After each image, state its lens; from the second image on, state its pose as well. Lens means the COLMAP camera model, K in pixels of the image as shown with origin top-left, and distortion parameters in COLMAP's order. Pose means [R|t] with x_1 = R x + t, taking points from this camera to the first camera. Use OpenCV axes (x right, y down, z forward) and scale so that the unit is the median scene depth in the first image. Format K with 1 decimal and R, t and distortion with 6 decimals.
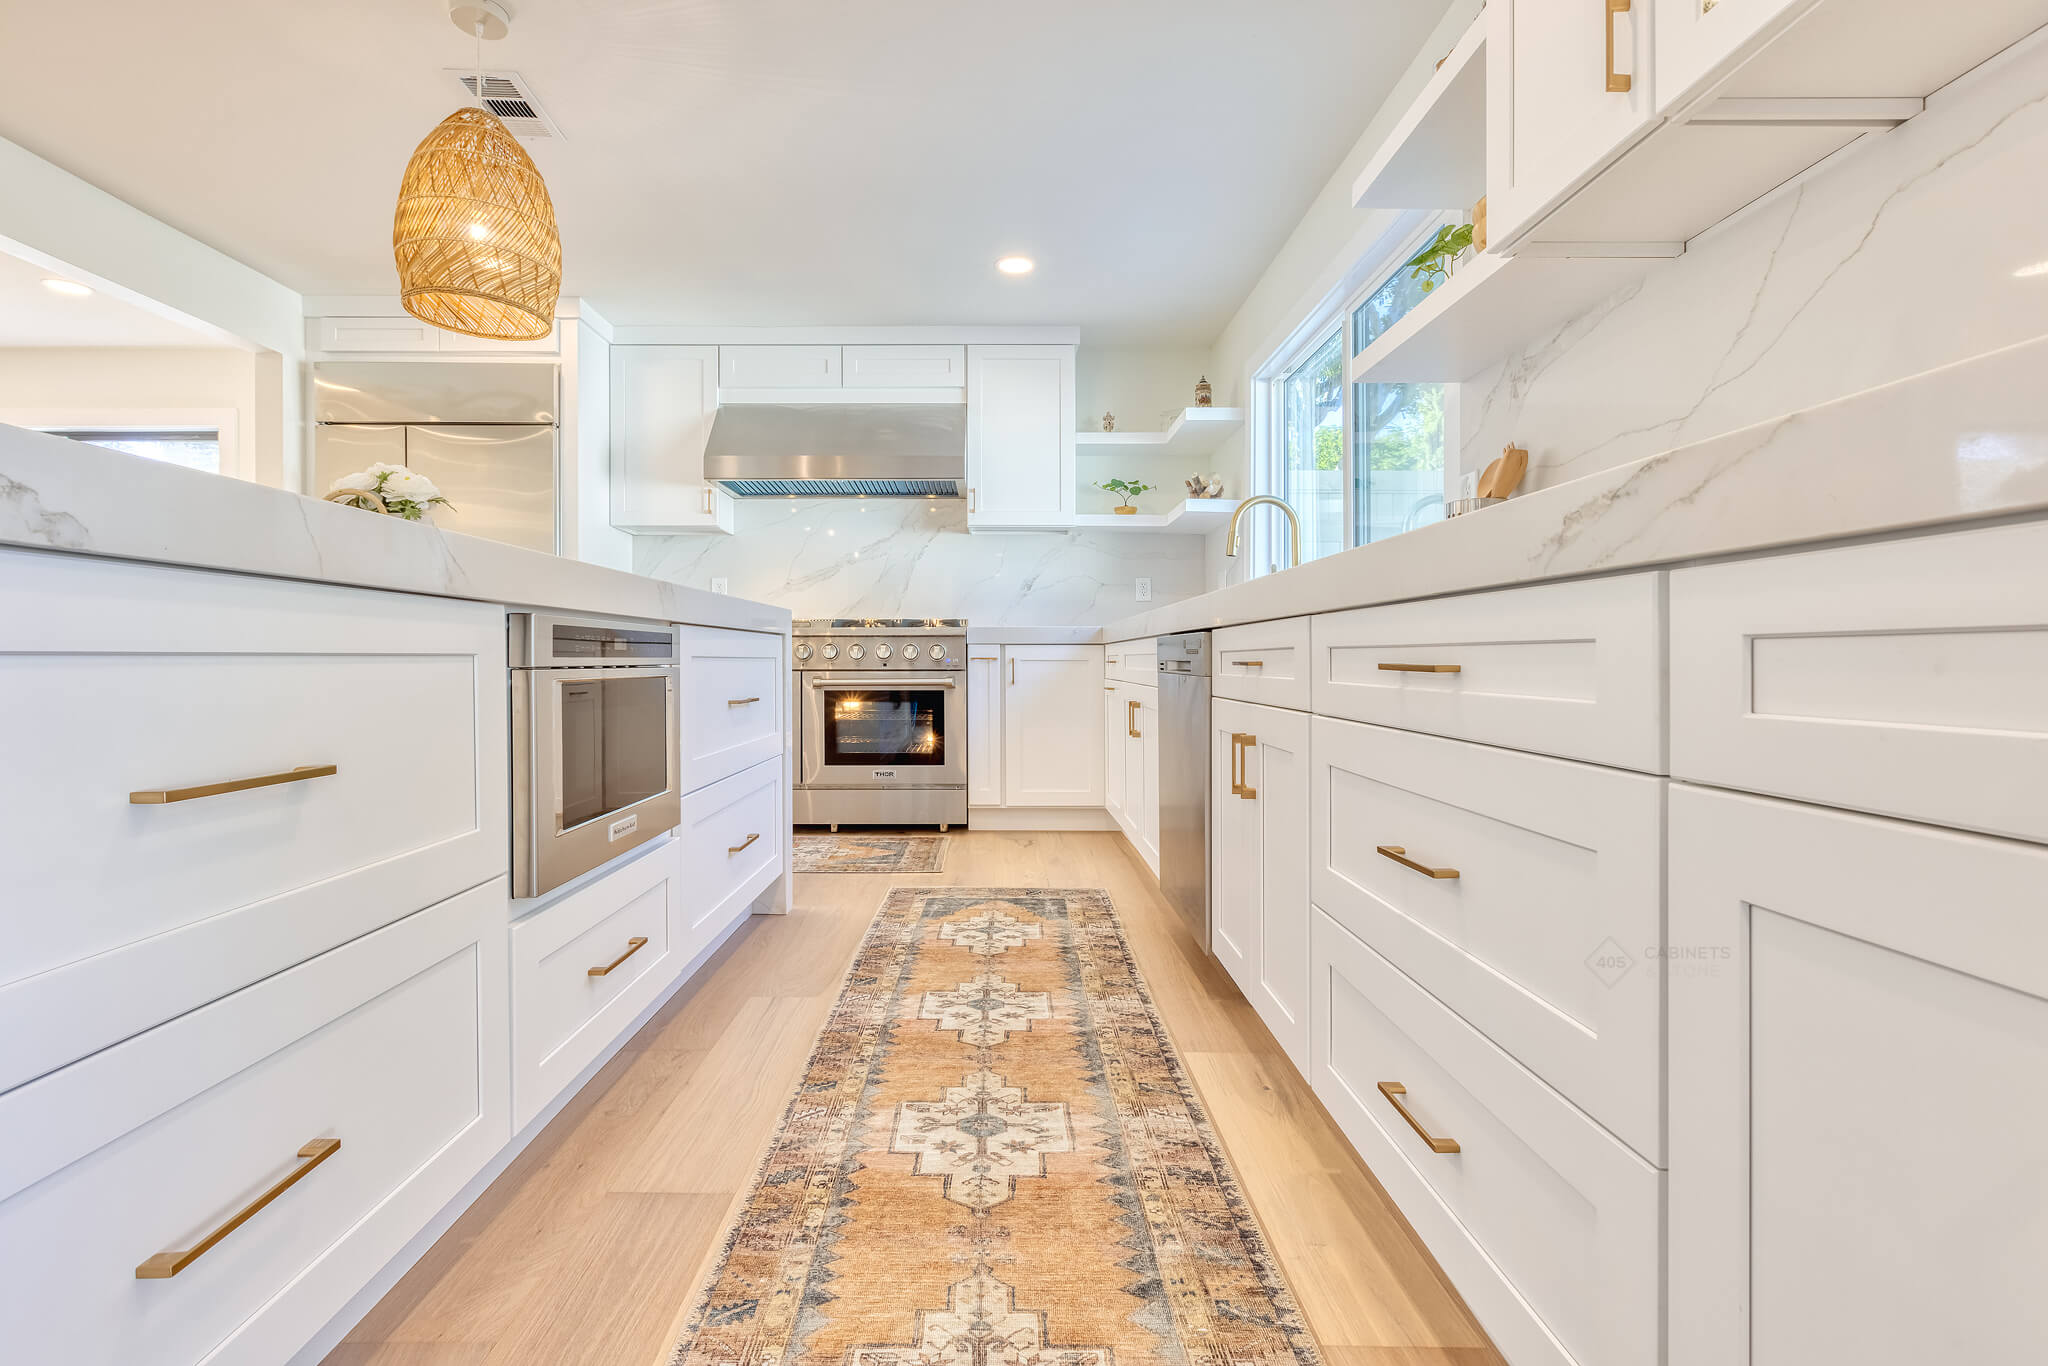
lens RADIAL K [[928.8, 0, 995.5], [0, 928.8, 658.8], [0, 0, 1]] dist [0.001848, -0.000039]
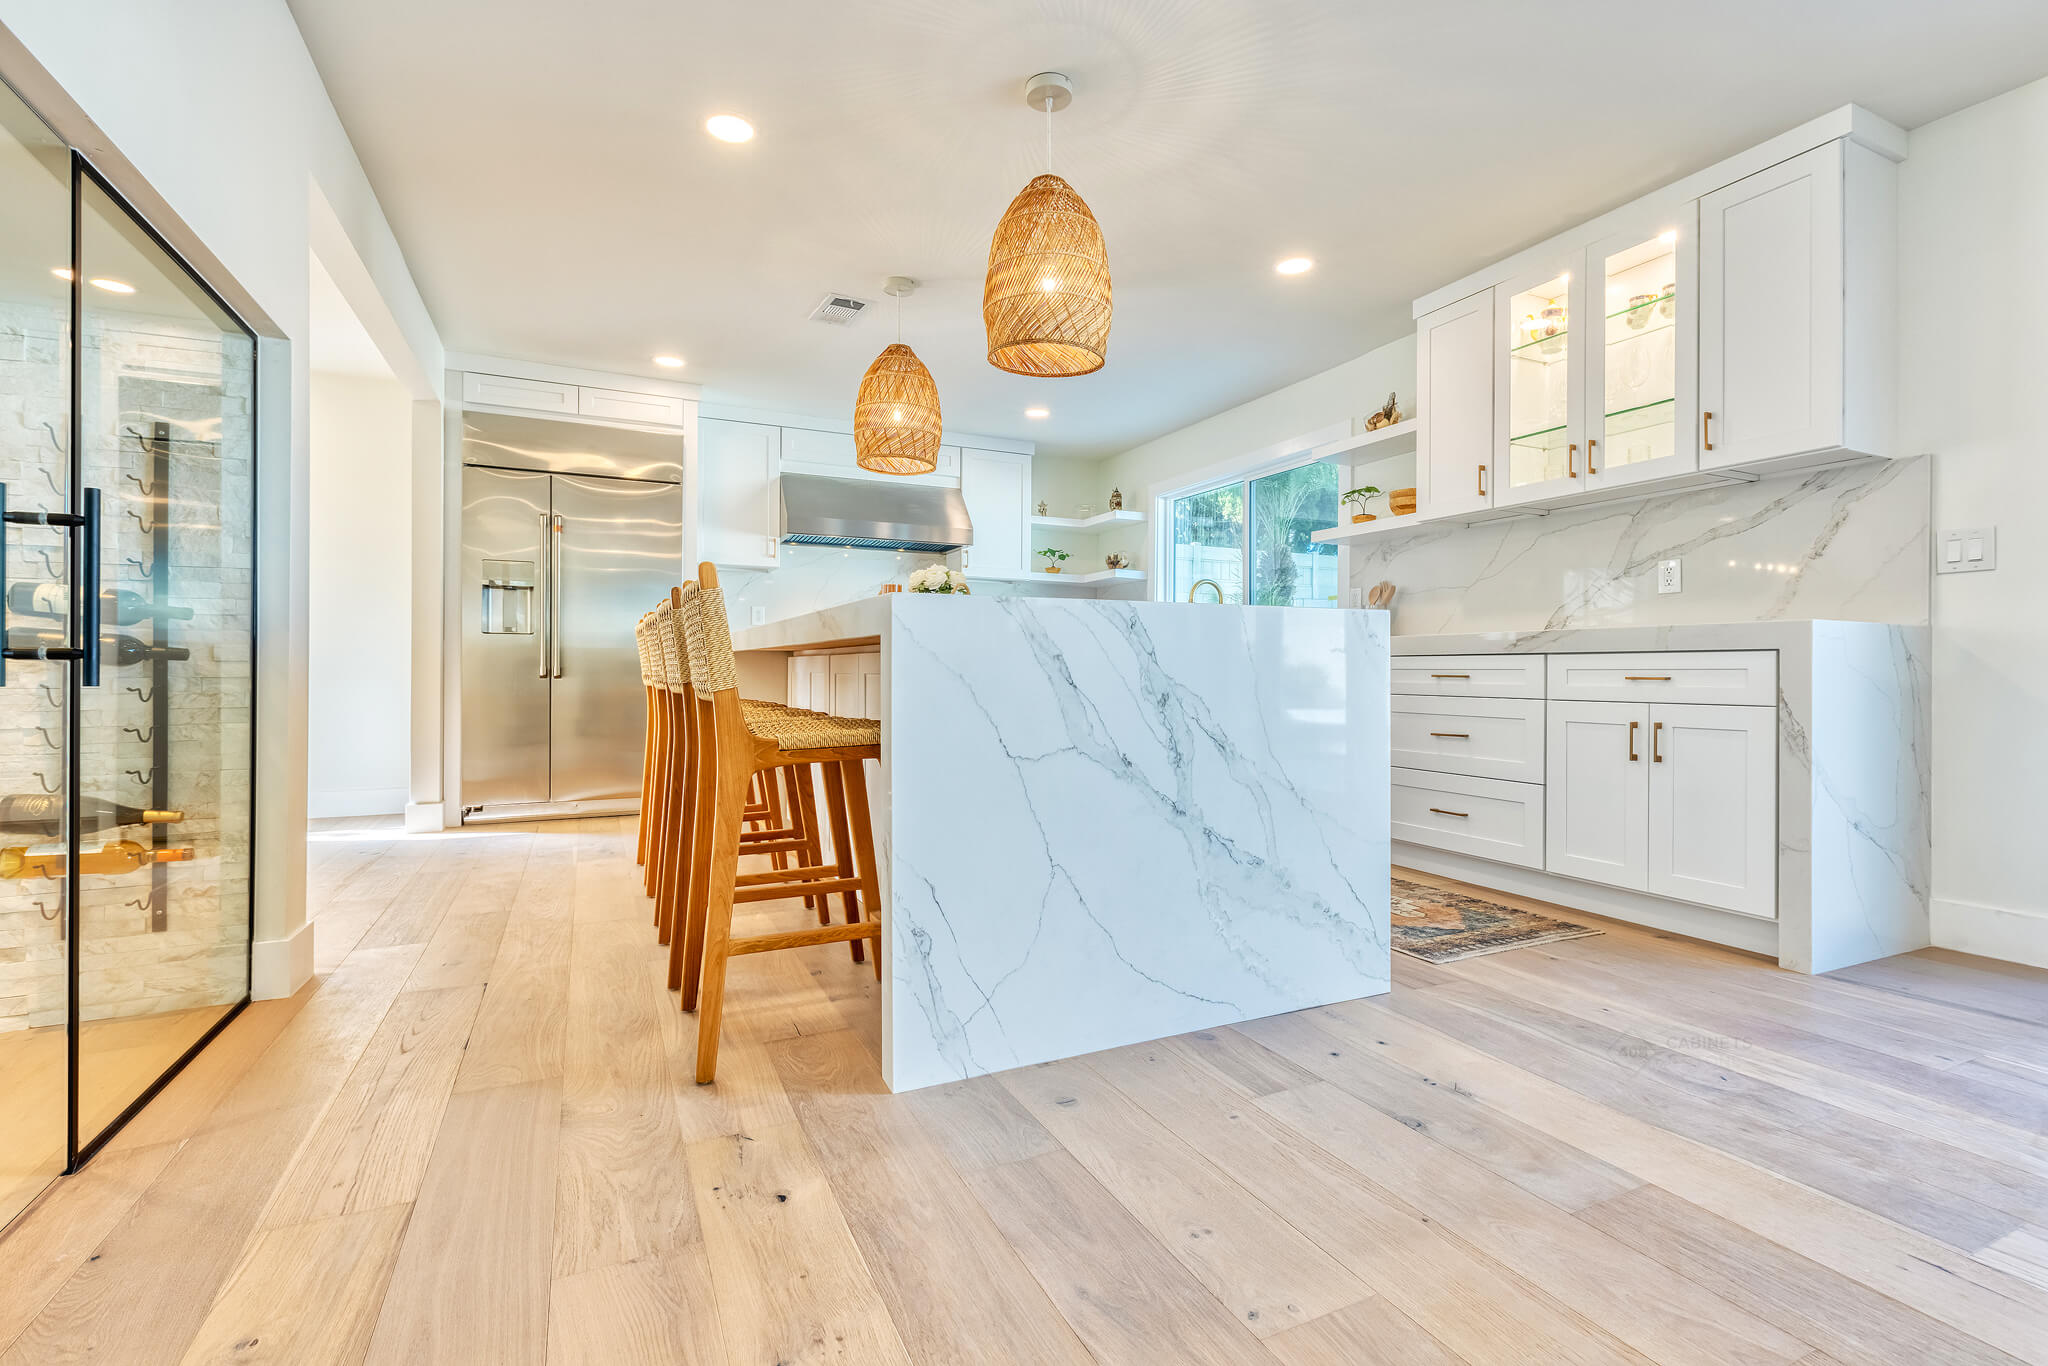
lens RADIAL K [[926.0, 0, 1033.5], [0, 926.0, 669.9], [0, 0, 1]] dist [0.002577, -0.000481]
pose [[0.902484, 0.006721, 0.430671, -0.851087], [-0.005830, 0.999977, -0.003390, 0.003091], [-0.430684, 0.000548, 0.902503, -0.492260]]
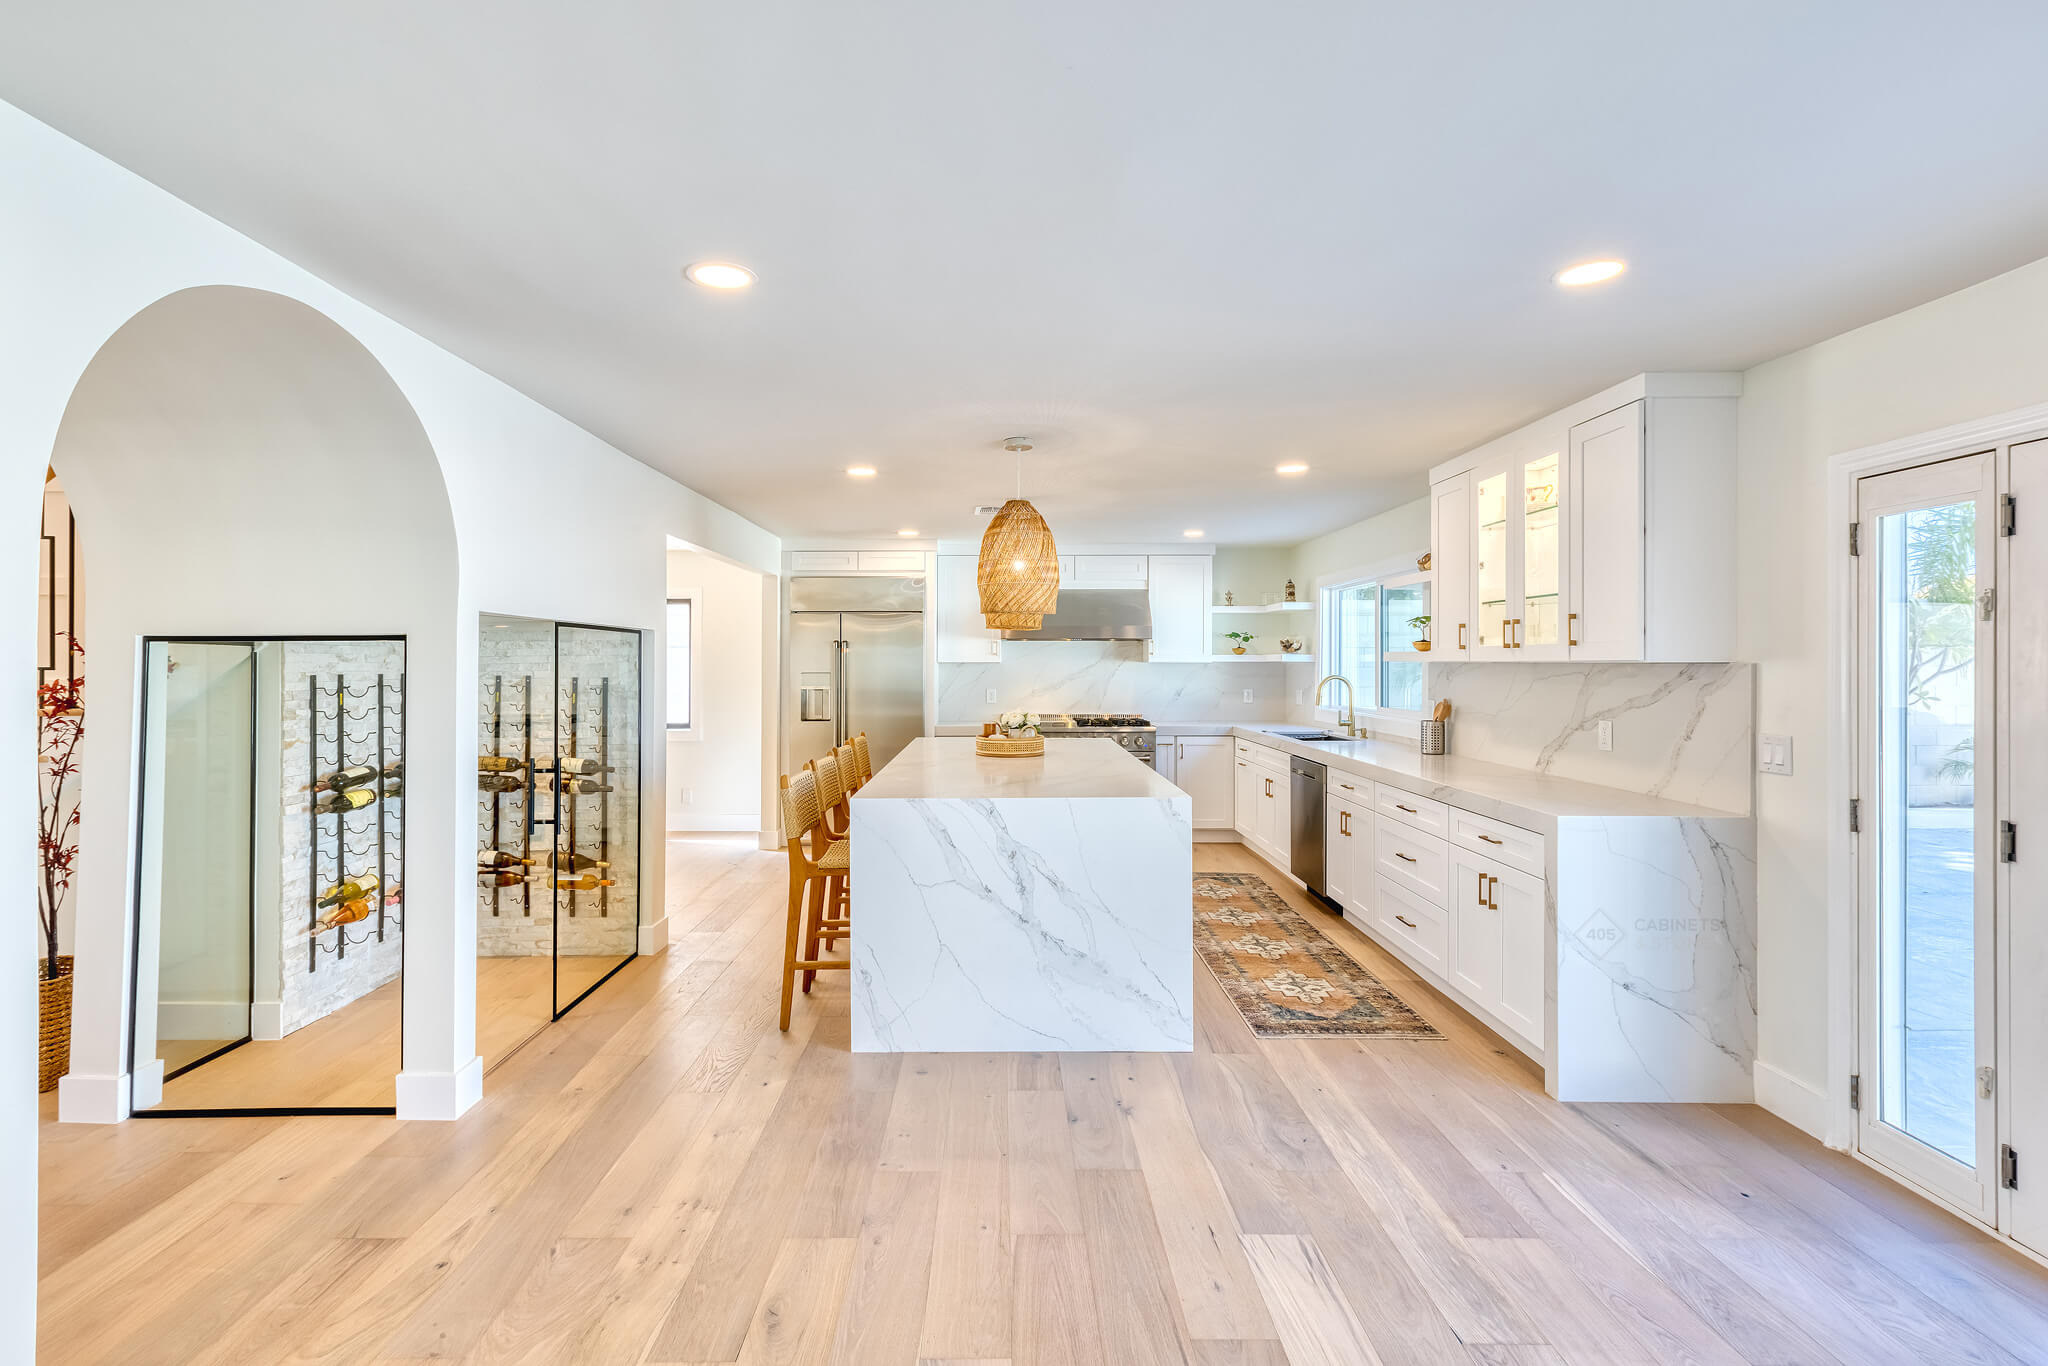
lens RADIAL K [[925.1, 0, 991.4], [0, 925.1, 657.6], [0, 0, 1]] dist [0.004214, 0.000467]
pose [[0.999930, 0.001847, -0.011660, -0.473908], [-0.001902, 0.999987, -0.004716, -0.228186], [0.011651, 0.004737, 0.999921, -1.108511]]
